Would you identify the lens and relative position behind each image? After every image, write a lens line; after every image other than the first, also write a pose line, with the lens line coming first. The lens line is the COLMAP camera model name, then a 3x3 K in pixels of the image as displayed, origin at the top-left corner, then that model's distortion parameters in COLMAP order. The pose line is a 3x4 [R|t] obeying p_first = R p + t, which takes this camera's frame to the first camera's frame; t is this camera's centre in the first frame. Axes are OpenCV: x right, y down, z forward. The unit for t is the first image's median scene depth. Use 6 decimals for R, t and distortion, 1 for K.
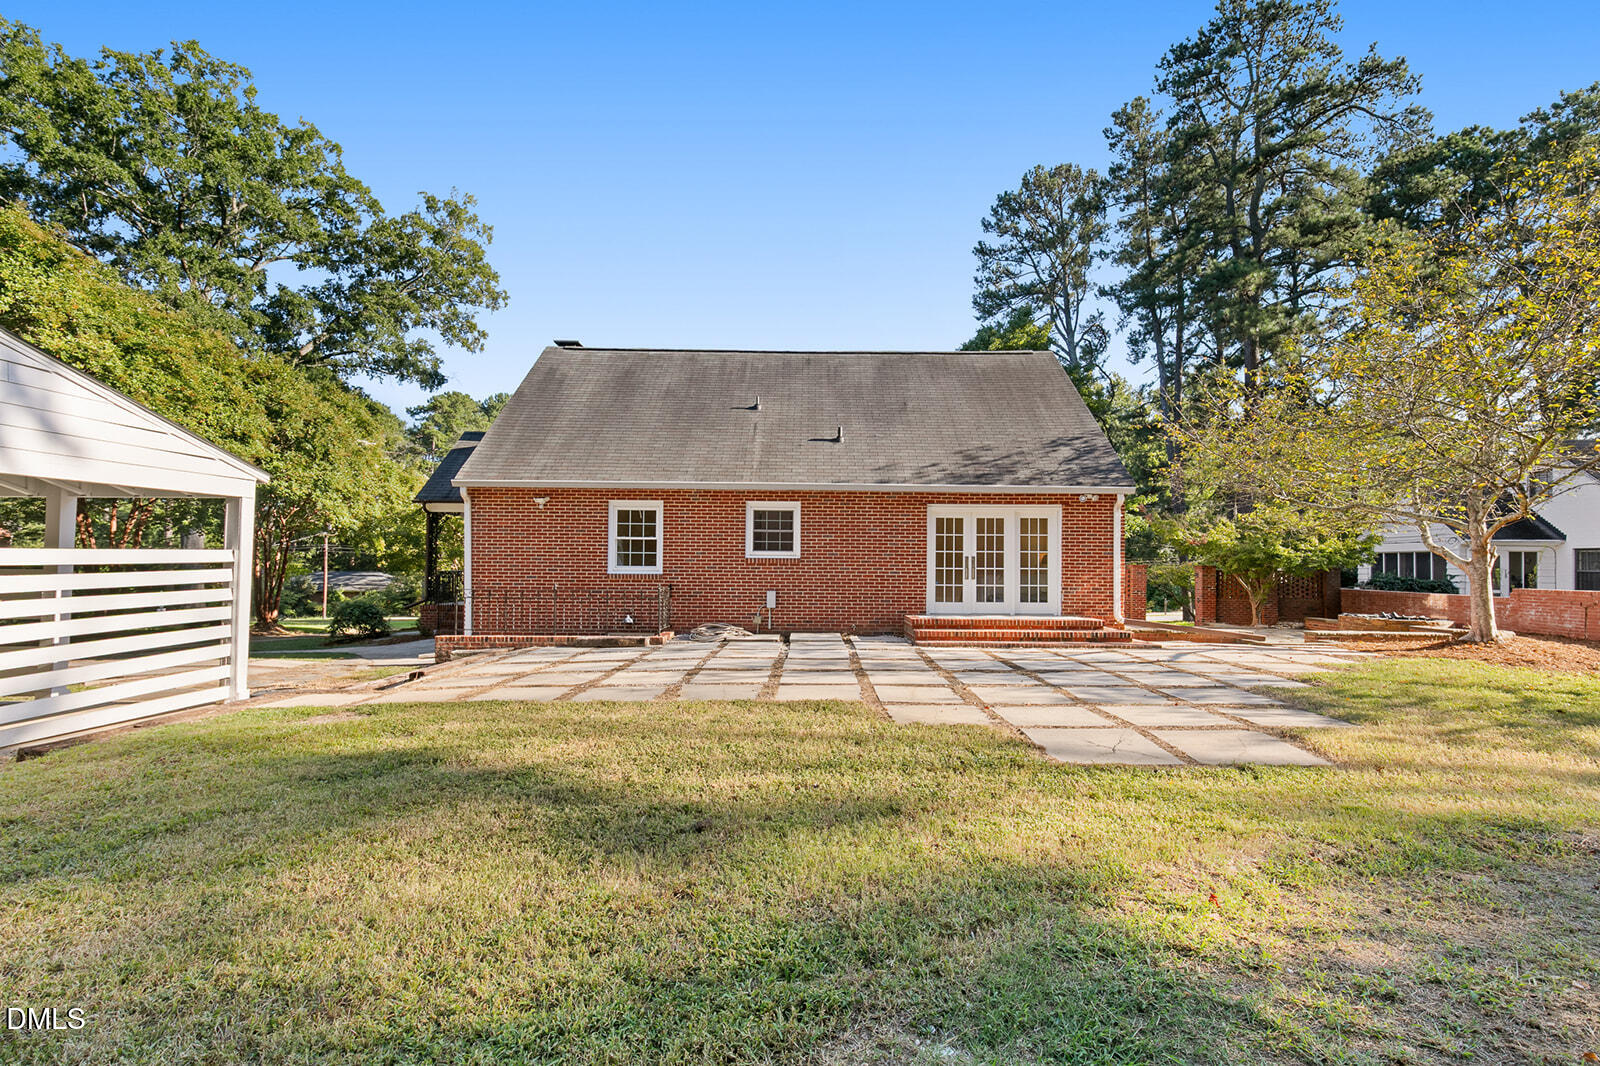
lens RADIAL K [[732.3, 0, 803.4], [0, 732.3, 528.3], [0, 0, 1]] dist [-0.004389, -0.000189]
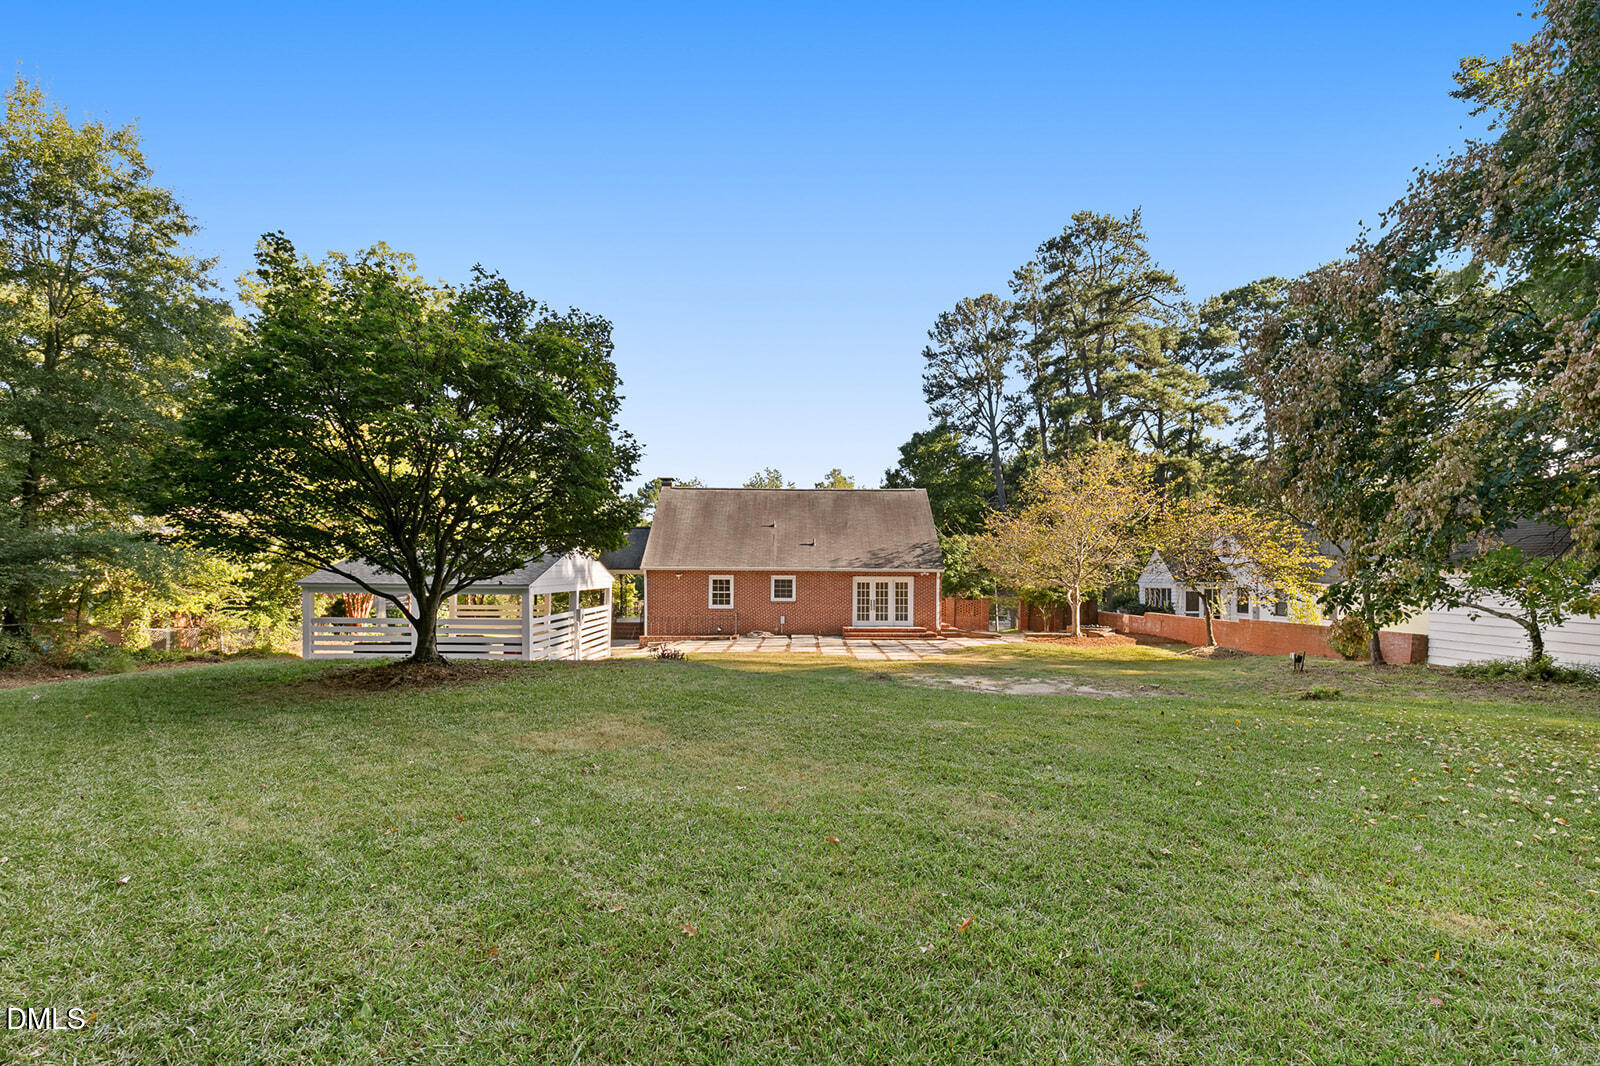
lens RADIAL K [[732.3, 0, 796.8], [0, 732.3, 539.3], [0, 0, 1]] dist [-0.004389, -0.000189]
pose [[0.999982, -0.003078, 0.005144, -0.011773], [0.003087, 0.999994, -0.001855, -0.140019], [-0.005138, 0.001871, 0.999985, -1.195305]]
